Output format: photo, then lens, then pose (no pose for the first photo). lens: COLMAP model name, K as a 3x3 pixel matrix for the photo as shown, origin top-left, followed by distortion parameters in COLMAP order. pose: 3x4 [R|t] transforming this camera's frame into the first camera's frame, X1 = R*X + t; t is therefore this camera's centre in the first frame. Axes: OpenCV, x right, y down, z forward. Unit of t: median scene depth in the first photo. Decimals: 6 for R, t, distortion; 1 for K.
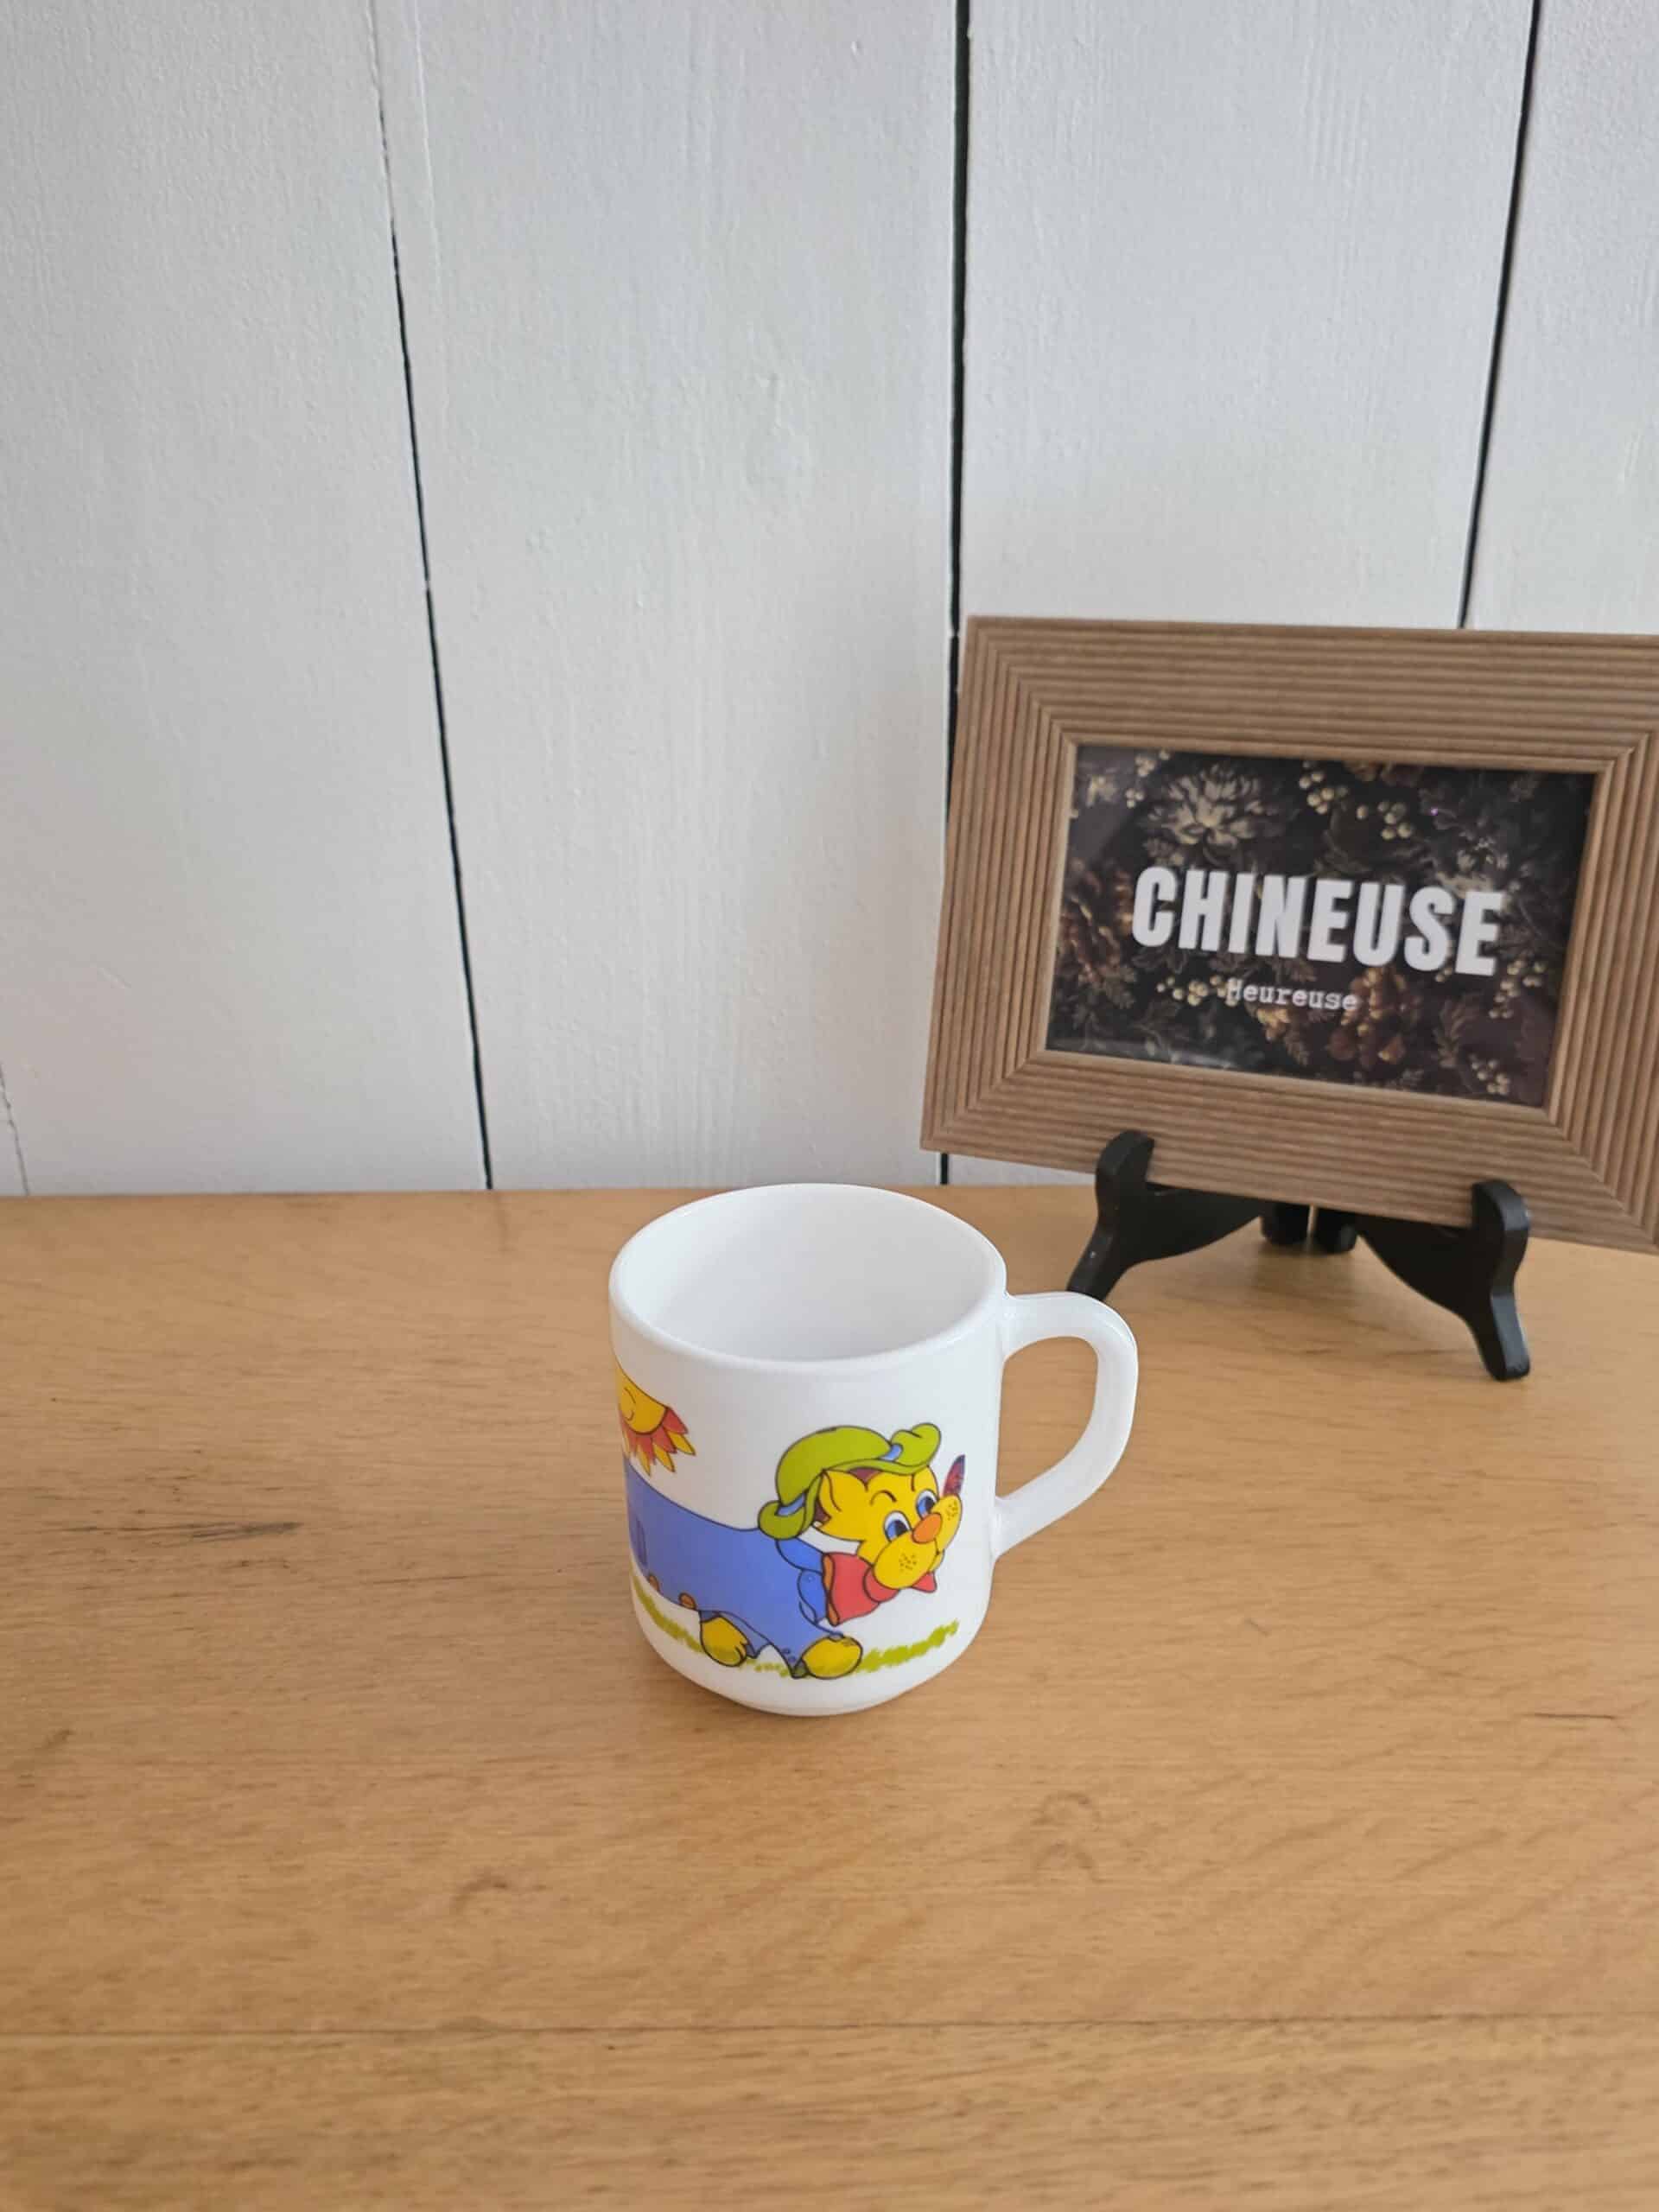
lens RADIAL K [[1633.0, 0, 824.9], [0, 1633.0, 1095.1], [0, 0, 1]] dist [0.008280, -0.011050]
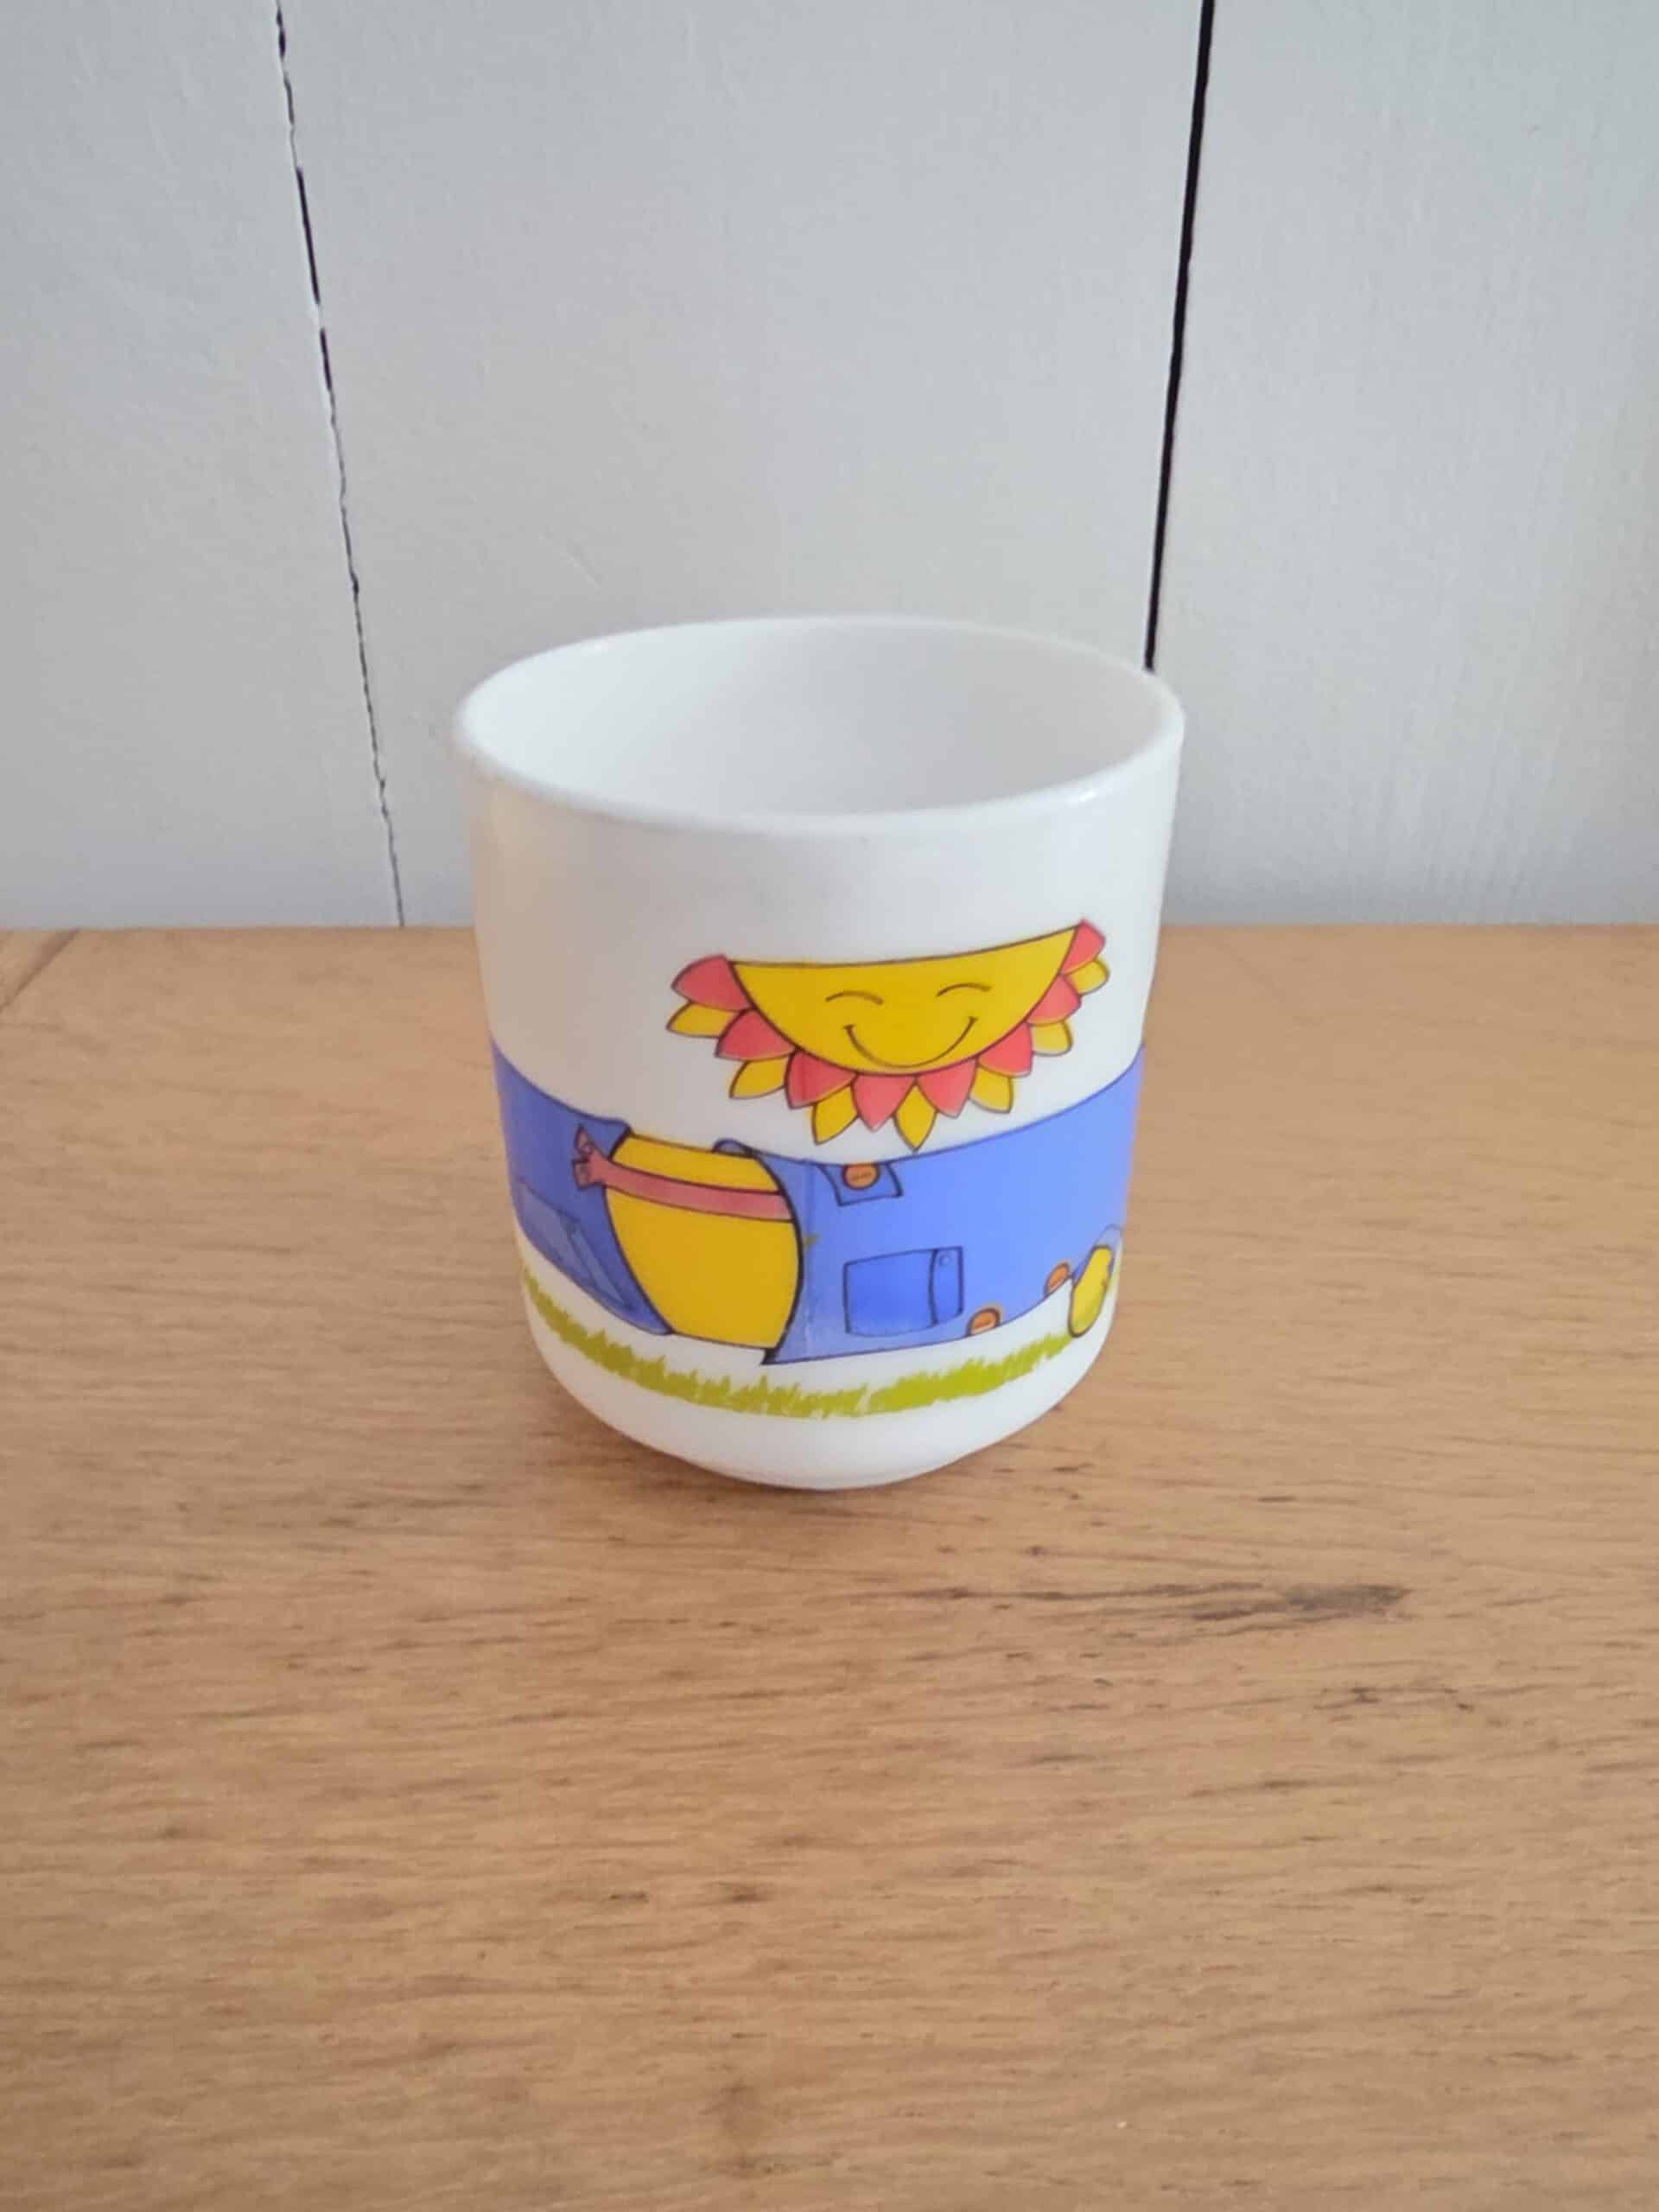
lens RADIAL K [[1633.0, 0, 829.7], [0, 1633.0, 1123.0], [0, 0, 1]] dist [0.008280, -0.011050]
pose [[0.999775, 0.013717, -0.016196, -0.591554], [-0.011207, 0.989221, 0.146003, 0.078847], [0.018024, -0.145788, 0.989152, 0.683772]]
